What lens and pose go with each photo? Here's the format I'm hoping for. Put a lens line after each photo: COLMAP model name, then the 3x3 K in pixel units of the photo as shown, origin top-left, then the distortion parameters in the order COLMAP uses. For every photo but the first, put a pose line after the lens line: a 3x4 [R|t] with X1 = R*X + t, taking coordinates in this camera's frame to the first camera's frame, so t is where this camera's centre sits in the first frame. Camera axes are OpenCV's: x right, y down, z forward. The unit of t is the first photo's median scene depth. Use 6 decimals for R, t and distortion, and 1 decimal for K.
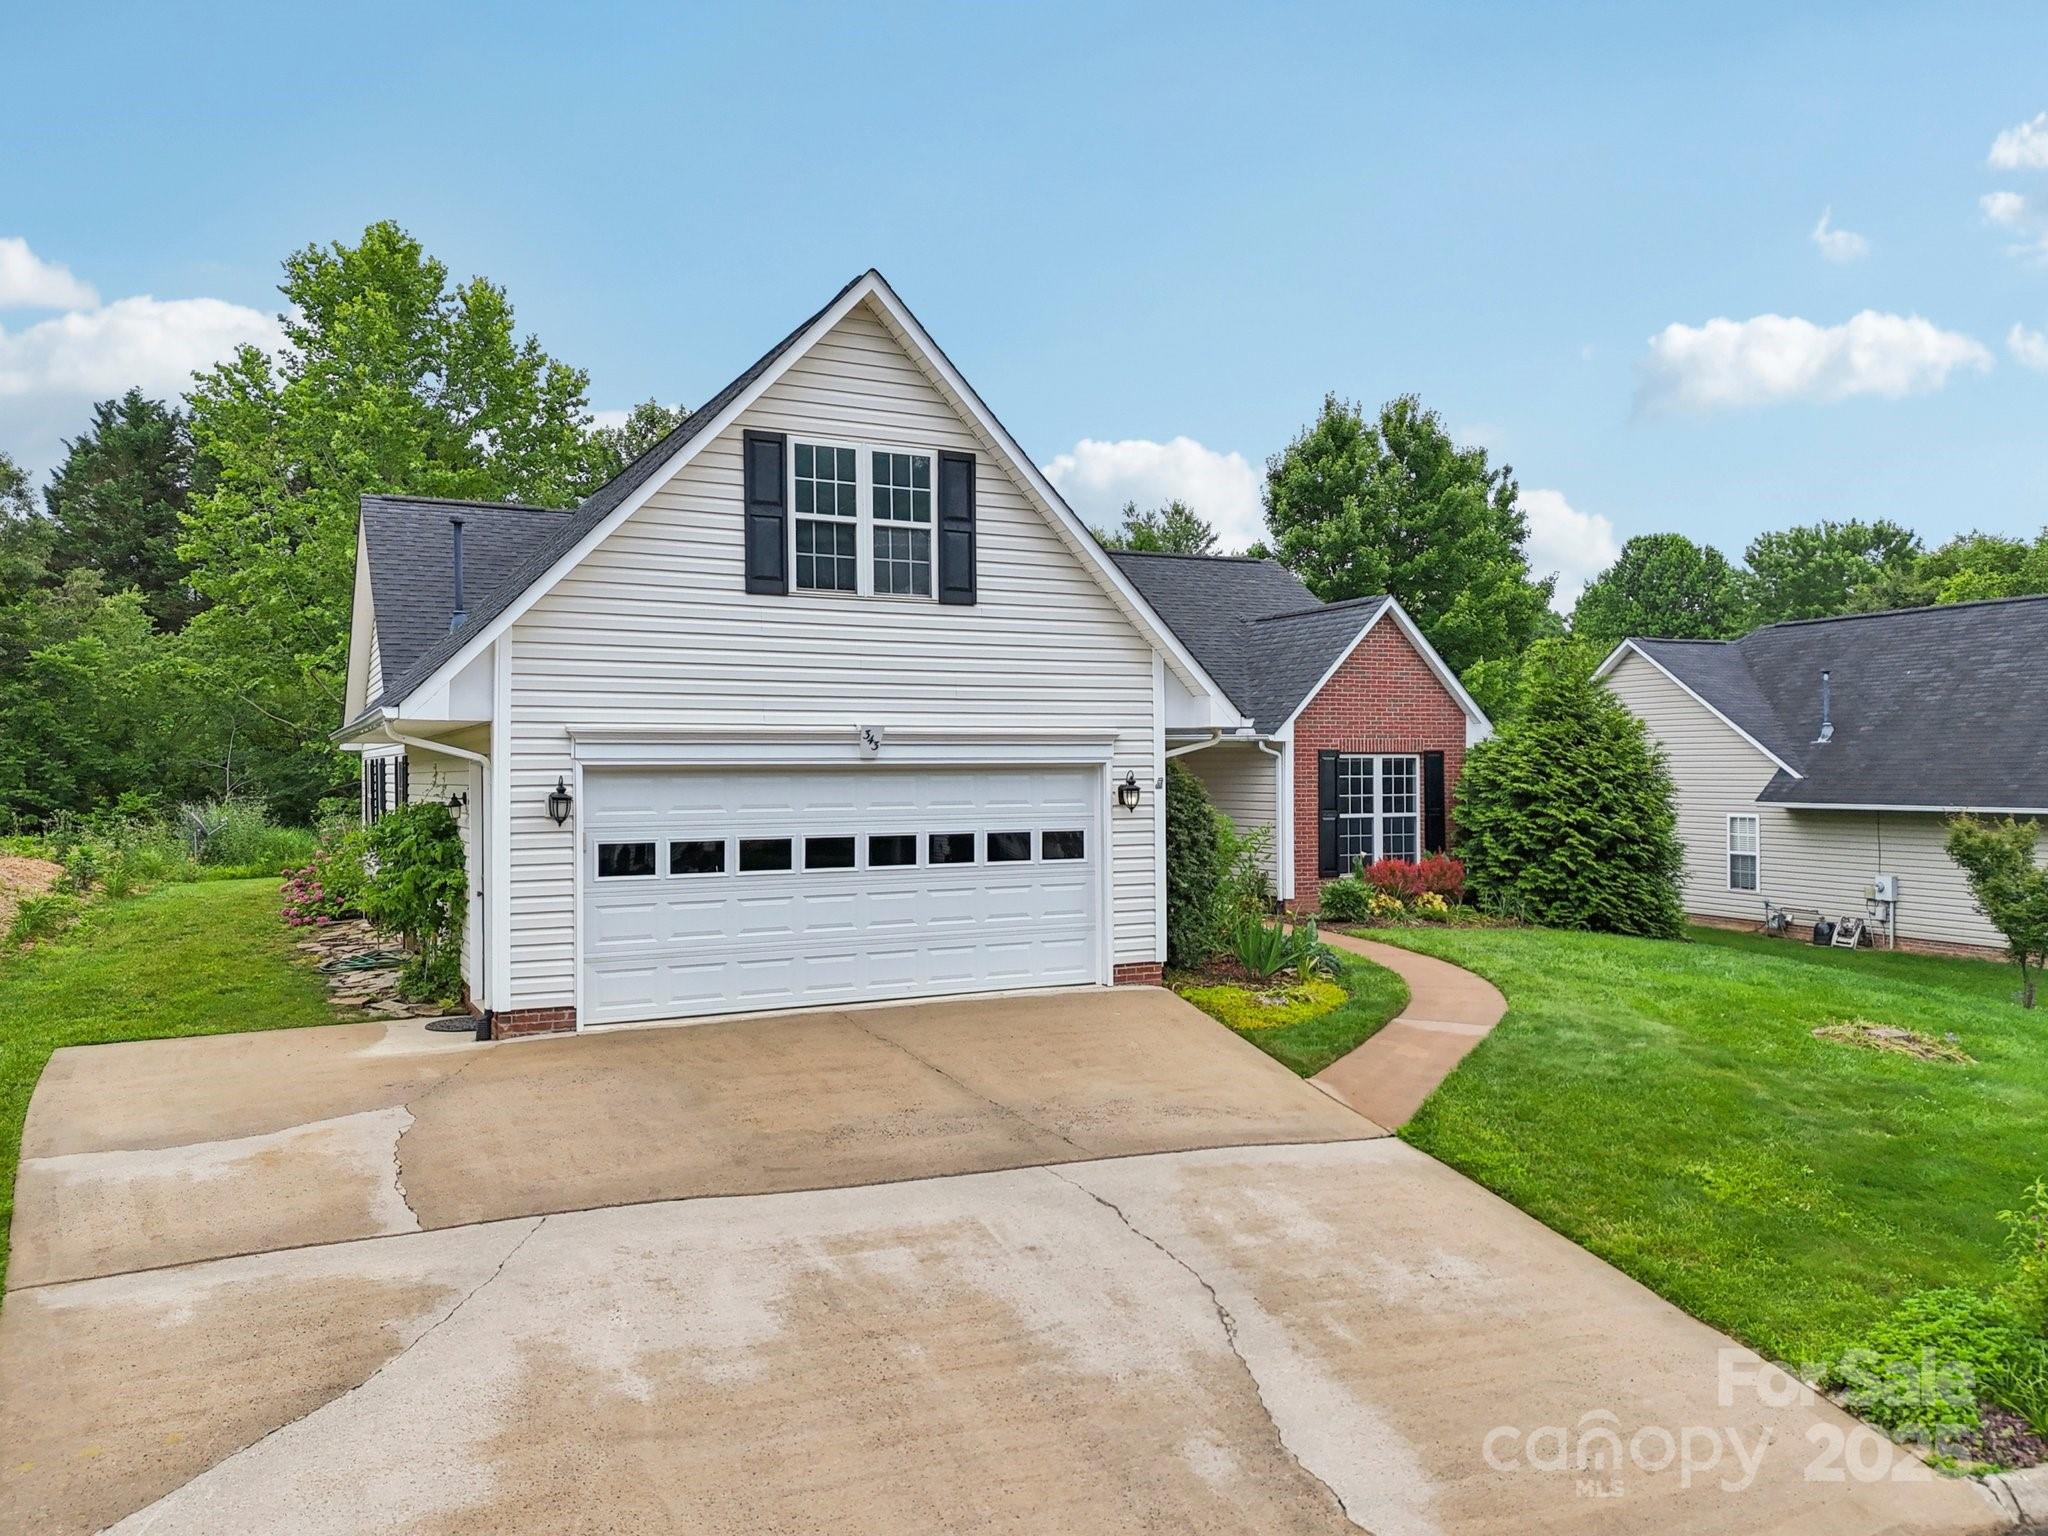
lens RADIAL K [[1453.2, 0, 1018.5], [0, 1453.2, 779.8], [0, 0, 1]] dist [0.065755, -0.000294]
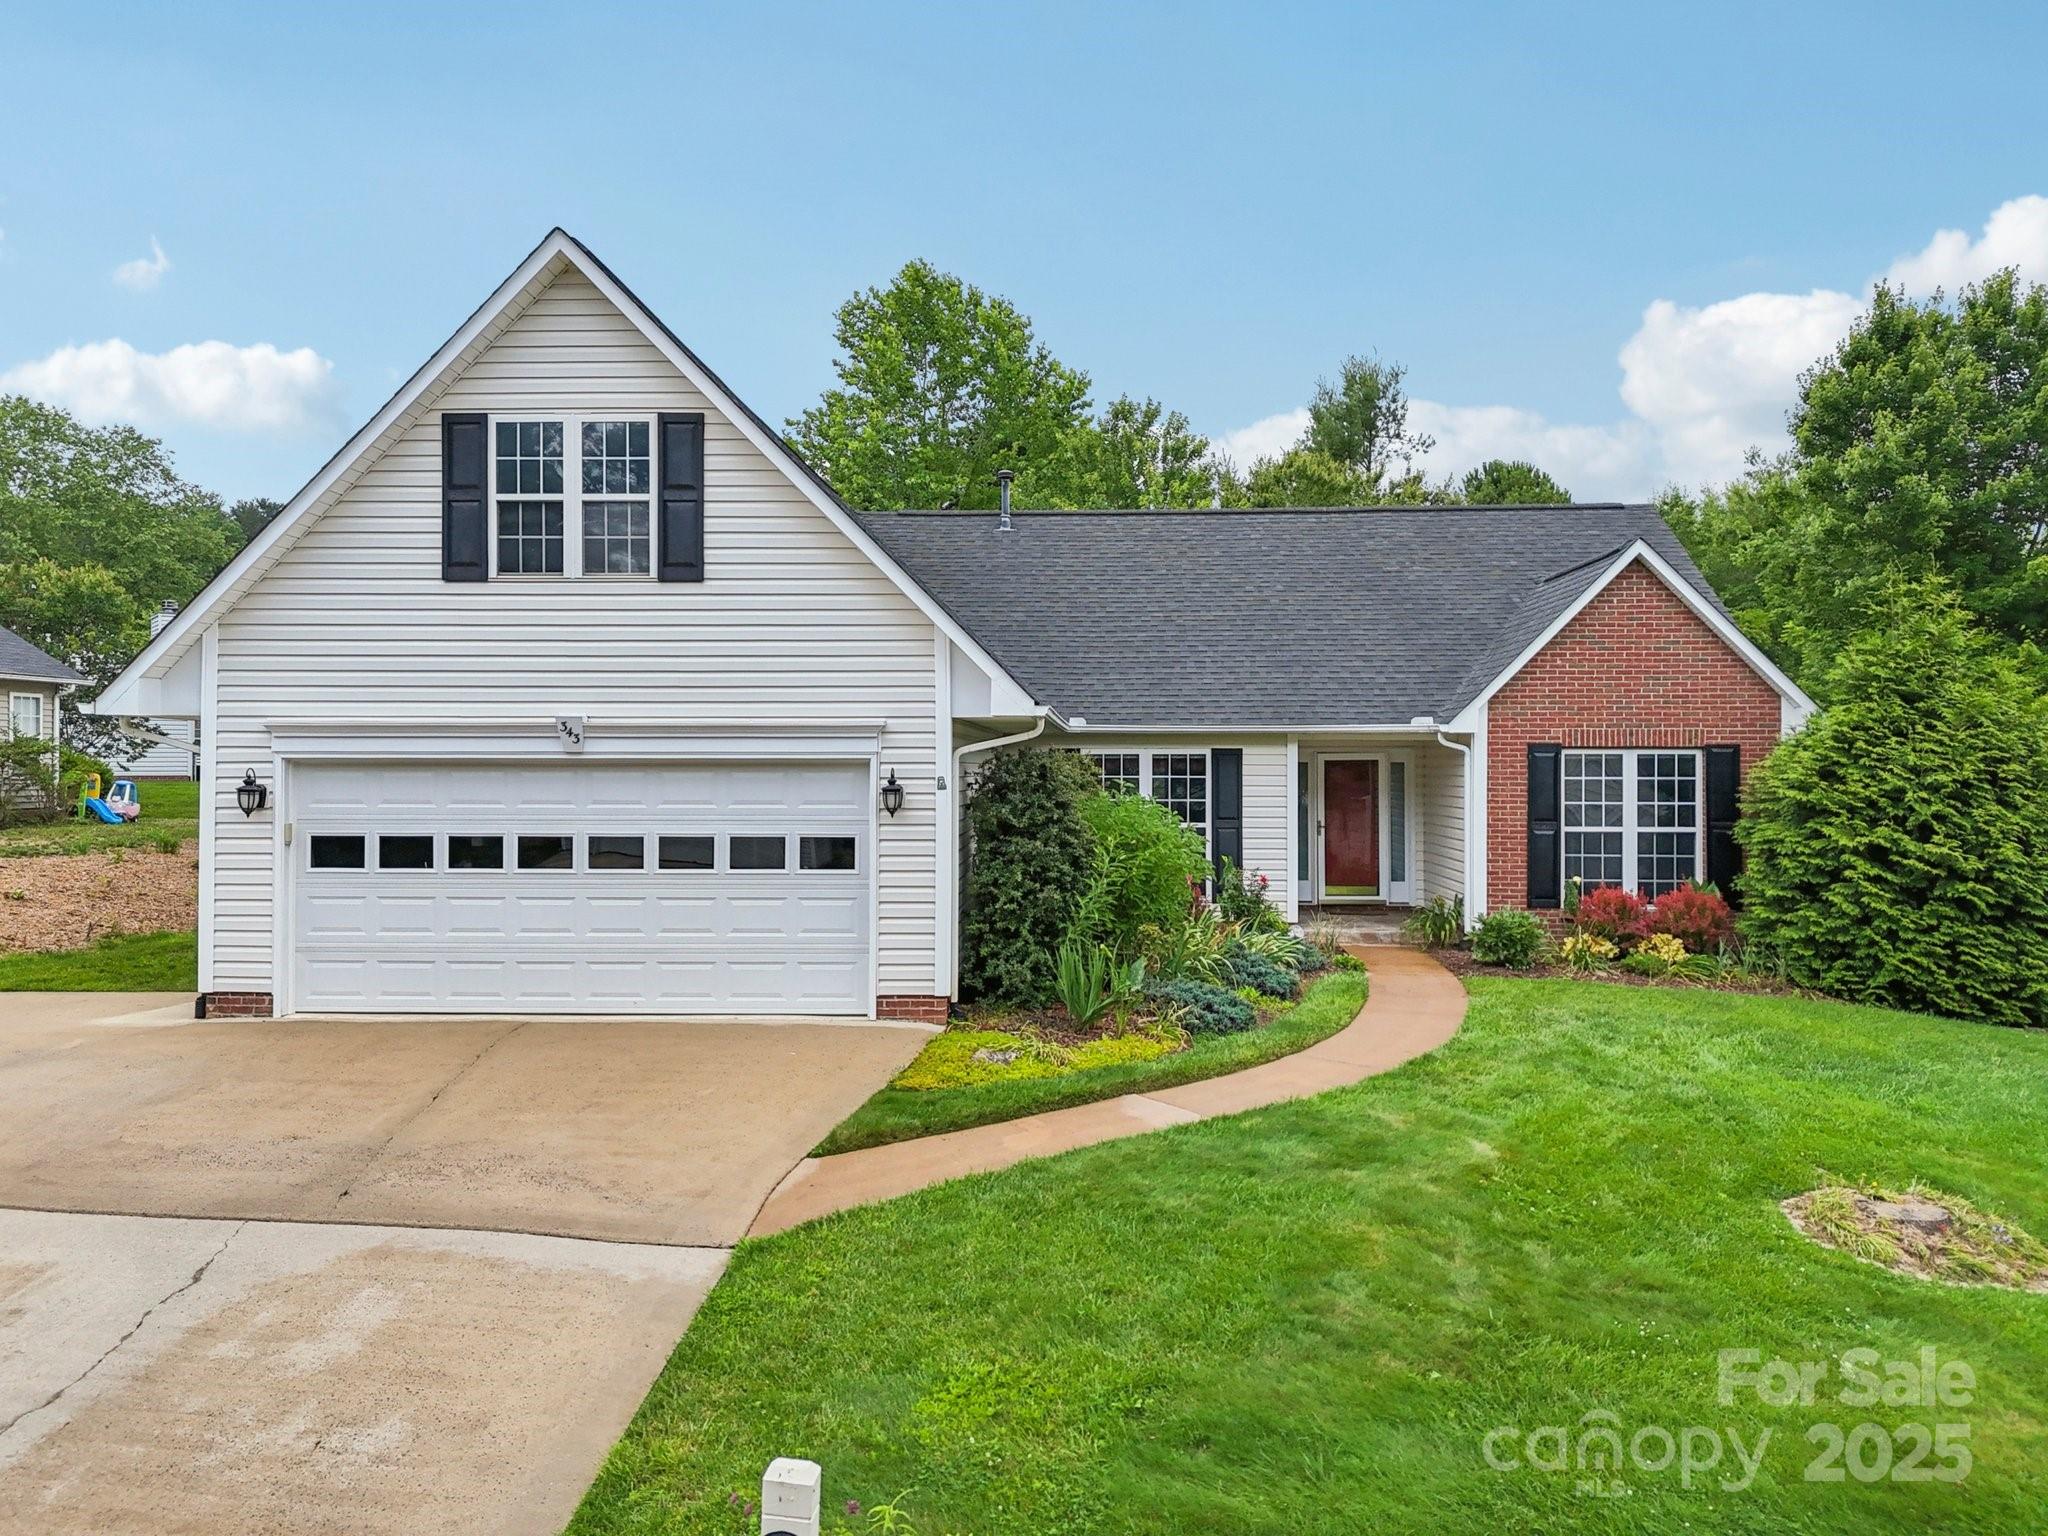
lens RADIAL K [[1461.4, 0, 1024.0], [0, 1461.4, 768.0], [0, 0, 1]] dist [0.032761, 0.000894]
pose [[0.878500, 0.008581, -0.477666, 0.574385], [-0.010210, 0.999948, -0.000814, -0.006520], [0.477634, 0.005592, 0.878541, 0.302629]]
